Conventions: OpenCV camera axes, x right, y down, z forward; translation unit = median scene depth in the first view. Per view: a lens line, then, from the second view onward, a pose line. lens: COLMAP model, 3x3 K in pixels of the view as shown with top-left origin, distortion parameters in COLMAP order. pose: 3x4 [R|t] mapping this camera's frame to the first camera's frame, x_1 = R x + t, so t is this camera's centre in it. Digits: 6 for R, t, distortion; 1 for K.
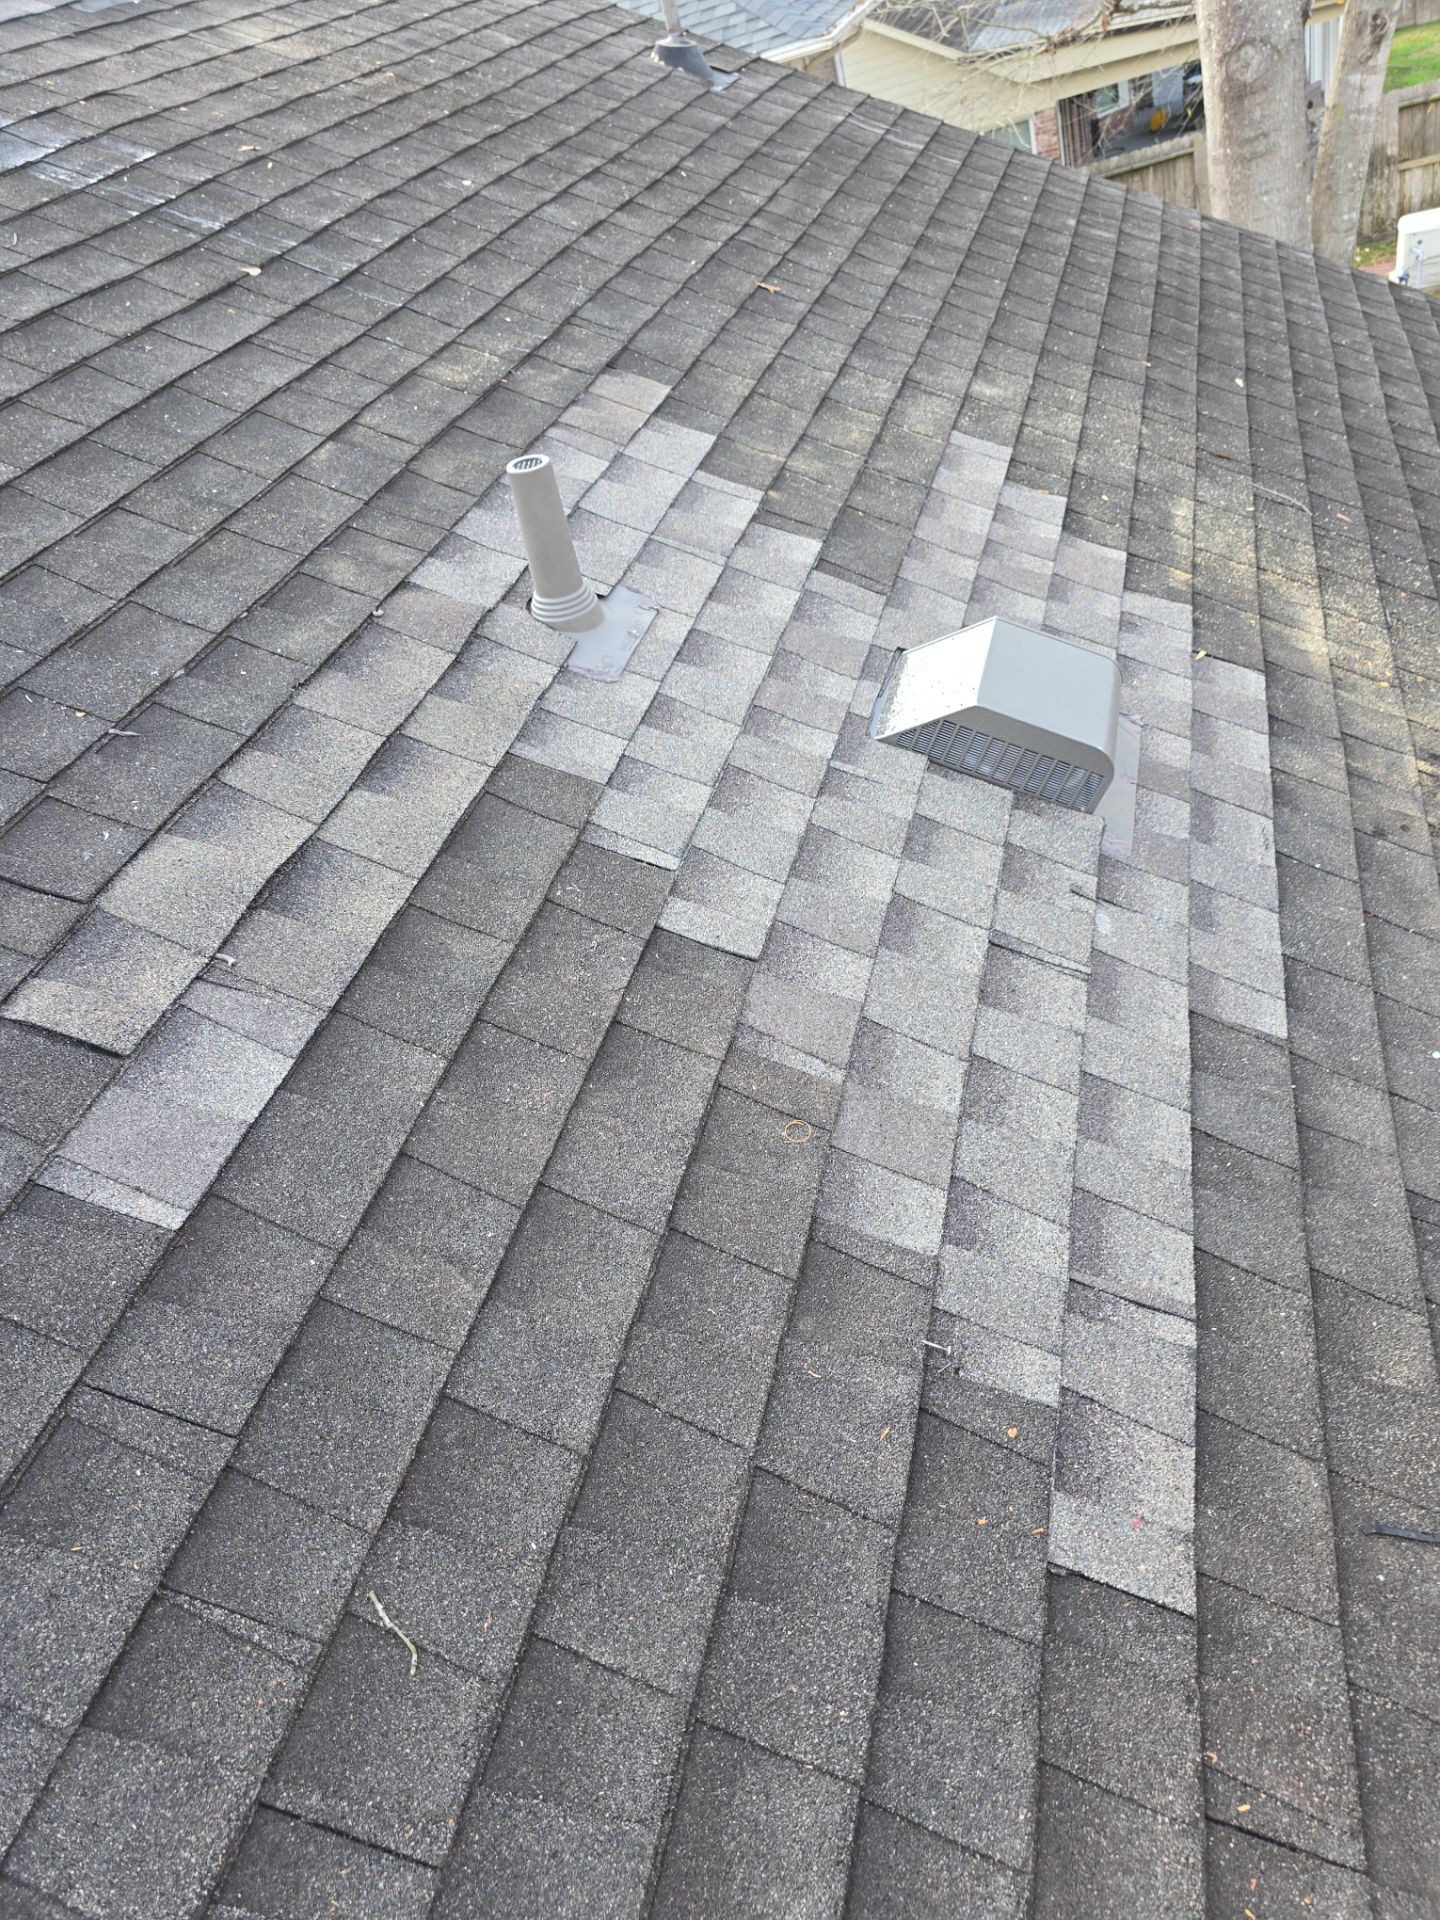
lens RADIAL K [[1297.0, 0, 720.0], [0, 1297.0, 960.0], [0, 0, 1]] dist [0.042812, -0.044201]
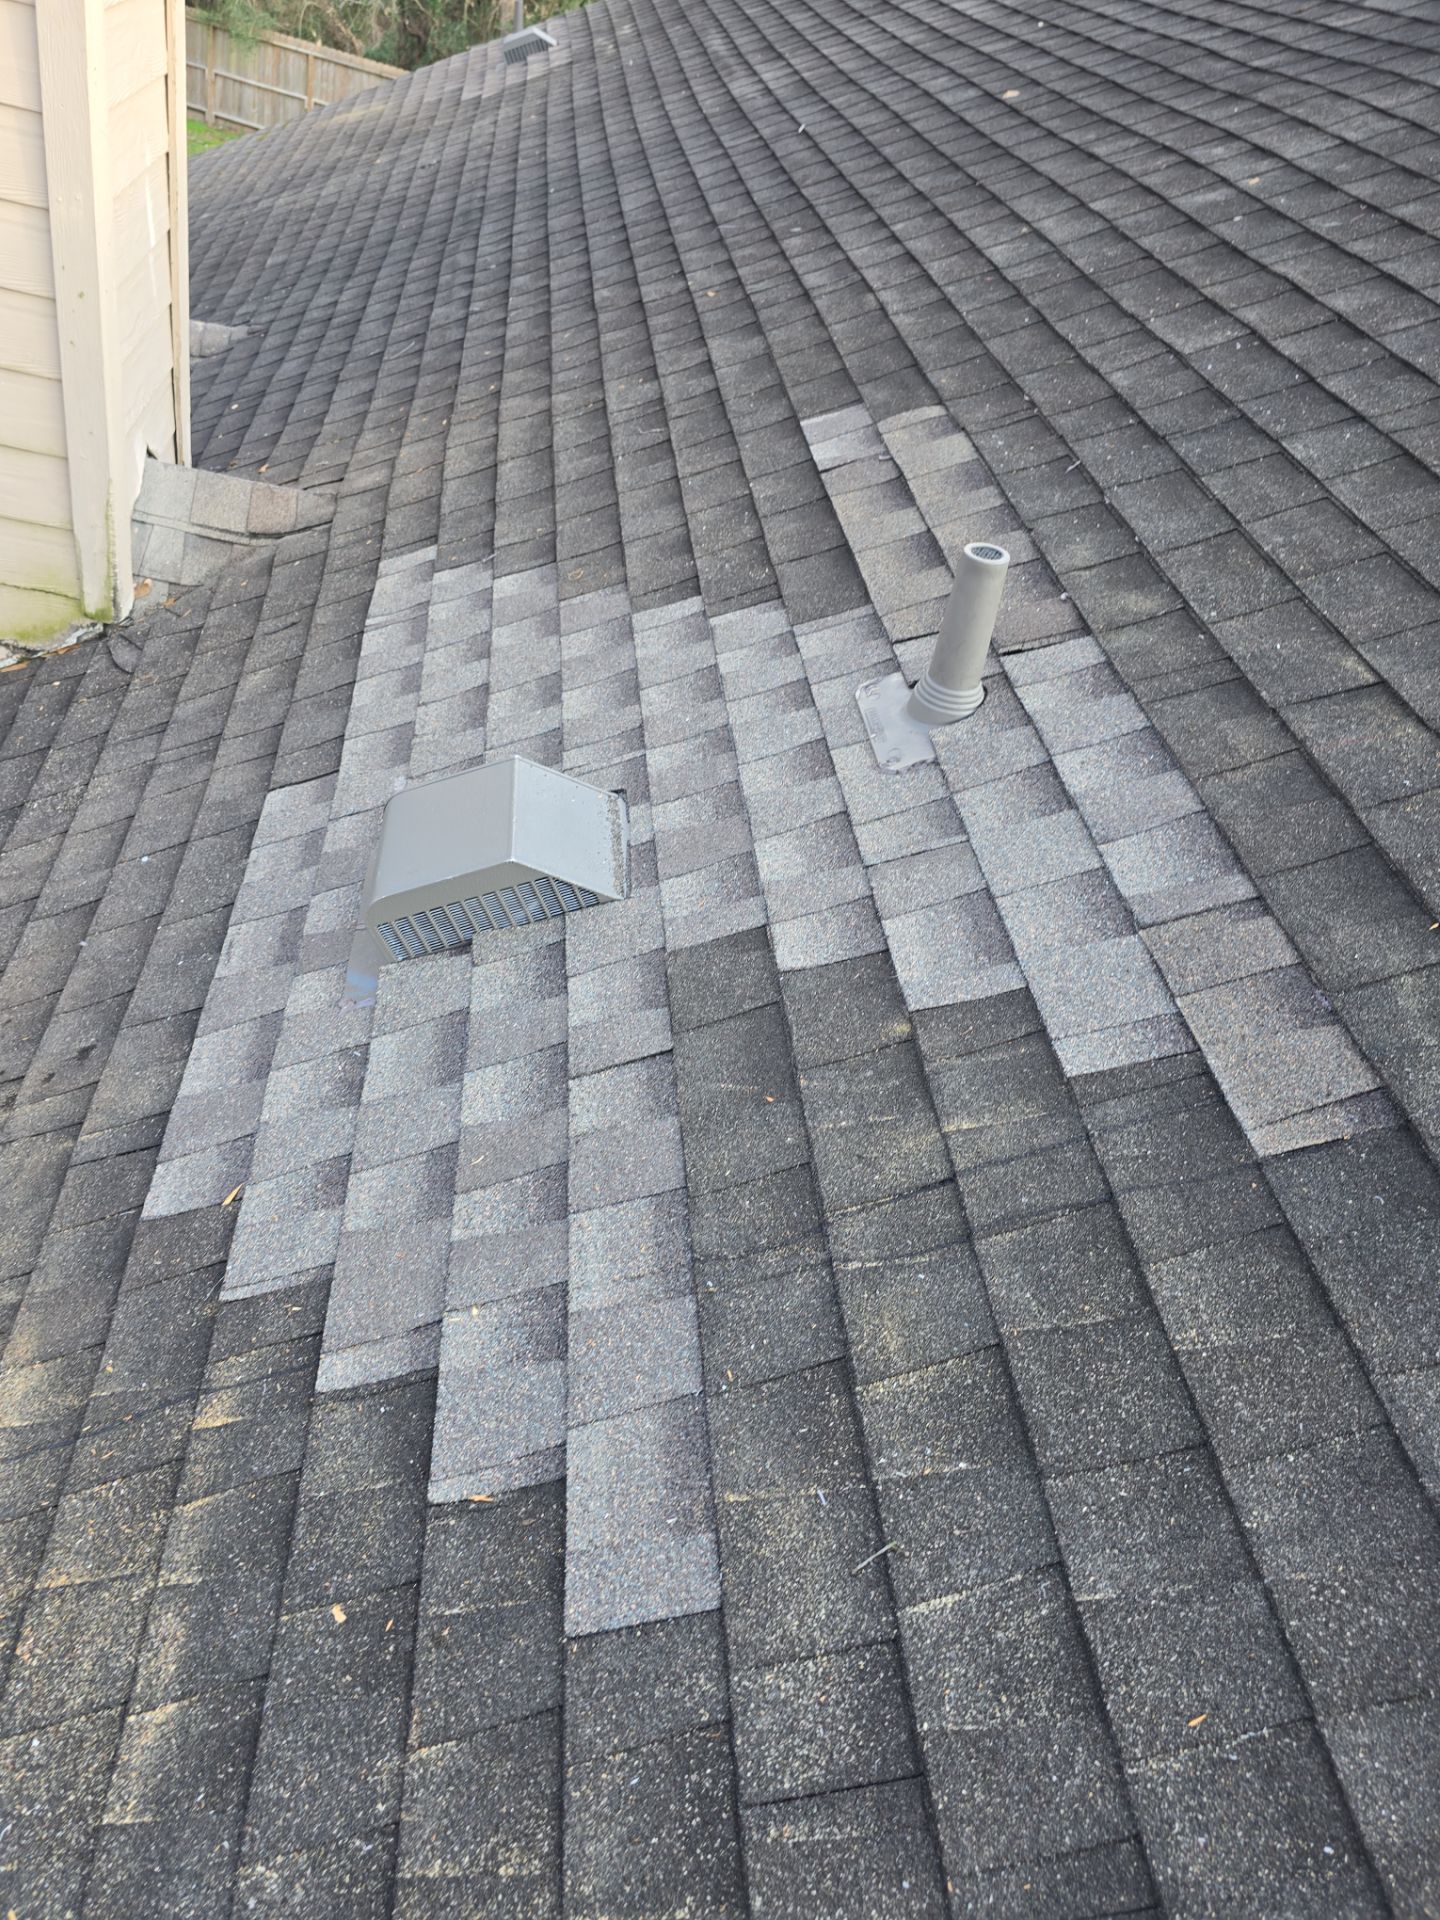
lens RADIAL K [[1297.0, 0, 720.0], [0, 1297.0, 960.0], [0, 0, 1]] dist [0.042812, -0.044201]
pose [[-0.936093, 0.264277, -0.232137, 0.283088], [-0.206970, 0.119792, 0.970986, -1.045337], [0.284418, 0.956978, -0.057439, 1.095199]]
